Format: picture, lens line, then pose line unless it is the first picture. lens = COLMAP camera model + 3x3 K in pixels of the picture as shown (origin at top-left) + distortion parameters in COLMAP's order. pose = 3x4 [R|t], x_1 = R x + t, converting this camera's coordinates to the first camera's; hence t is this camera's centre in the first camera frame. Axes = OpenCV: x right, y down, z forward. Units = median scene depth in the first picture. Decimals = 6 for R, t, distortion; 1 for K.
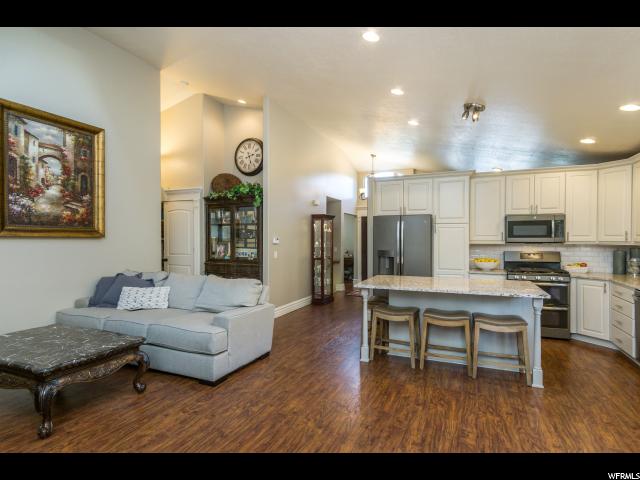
lens RADIAL K [[342.2, 0, 319.6], [0, 342.2, 240.3], [0, 0, 1]] dist [0.008753, 0.002673]
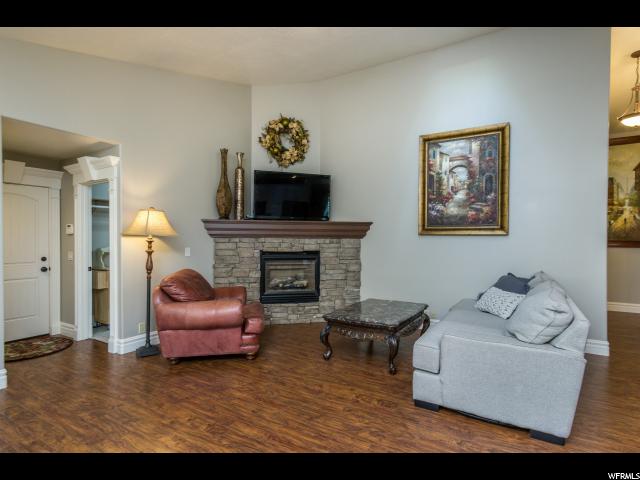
lens RADIAL K [[342.2, 0, 316.0], [0, 342.2, 239.3], [0, 0, 1]] dist [0.008753, 0.002673]
pose [[-0.132872, 0.000599, -0.991133, 0.454739], [-0.011673, 0.999930, 0.002169, 0.009587], [0.991064, 0.011858, -0.132855, 0.683190]]
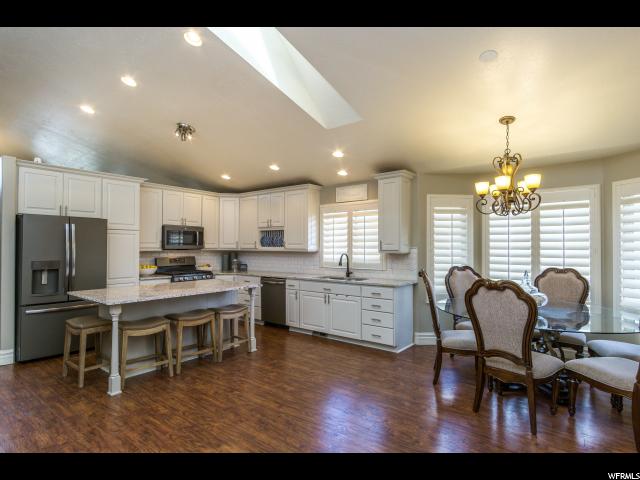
lens RADIAL K [[342.2, 0, 315.9], [0, 342.2, 239.5], [0, 0, 1]] dist [0.008753, 0.002673]
pose [[0.263422, 0.022005, 0.964430, -0.523757], [0.007262, 0.999666, -0.024793, 0.006673], [-0.964653, 0.013534, 0.263175, 0.306112]]
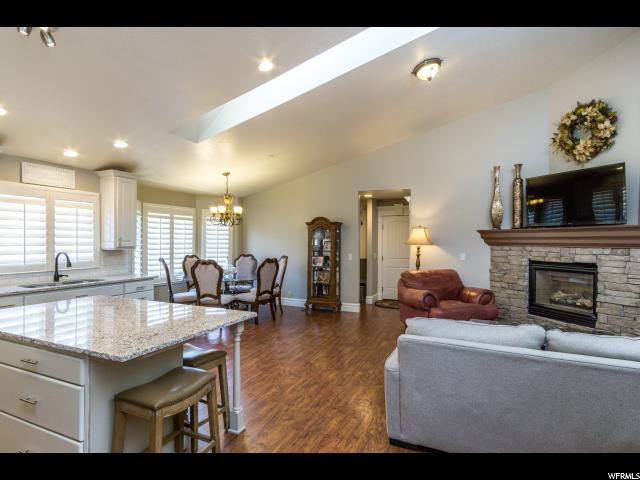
lens RADIAL K [[342.2, 0, 315.6], [0, 342.2, 242.0], [0, 0, 1]] dist [0.008753, 0.002673]
pose [[-0.999773, -0.004105, 0.020919, -0.030069], [-0.003860, 0.999924, 0.011744, -0.018789], [-0.020966, 0.011660, -0.999712, 1.598650]]
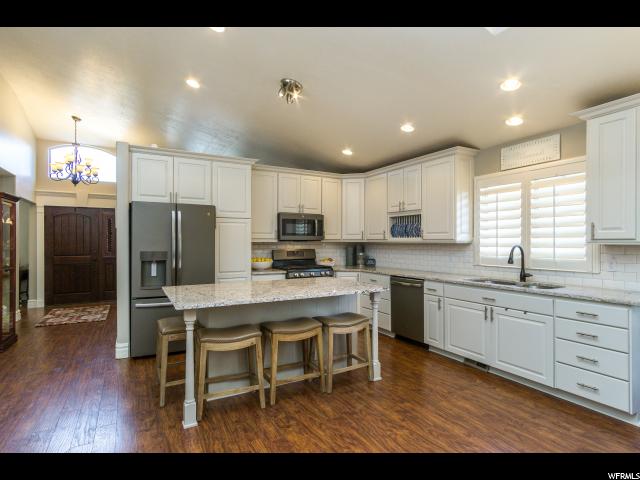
lens RADIAL K [[342.2, 0, 319.1], [0, 342.2, 241.8], [0, 0, 1]] dist [0.008753, 0.002673]
pose [[0.608850, 0.000896, 0.793285, -0.212468], [0.006495, 0.999960, -0.006114, 0.021792], [-0.793259, 0.008875, 0.608820, 0.416760]]
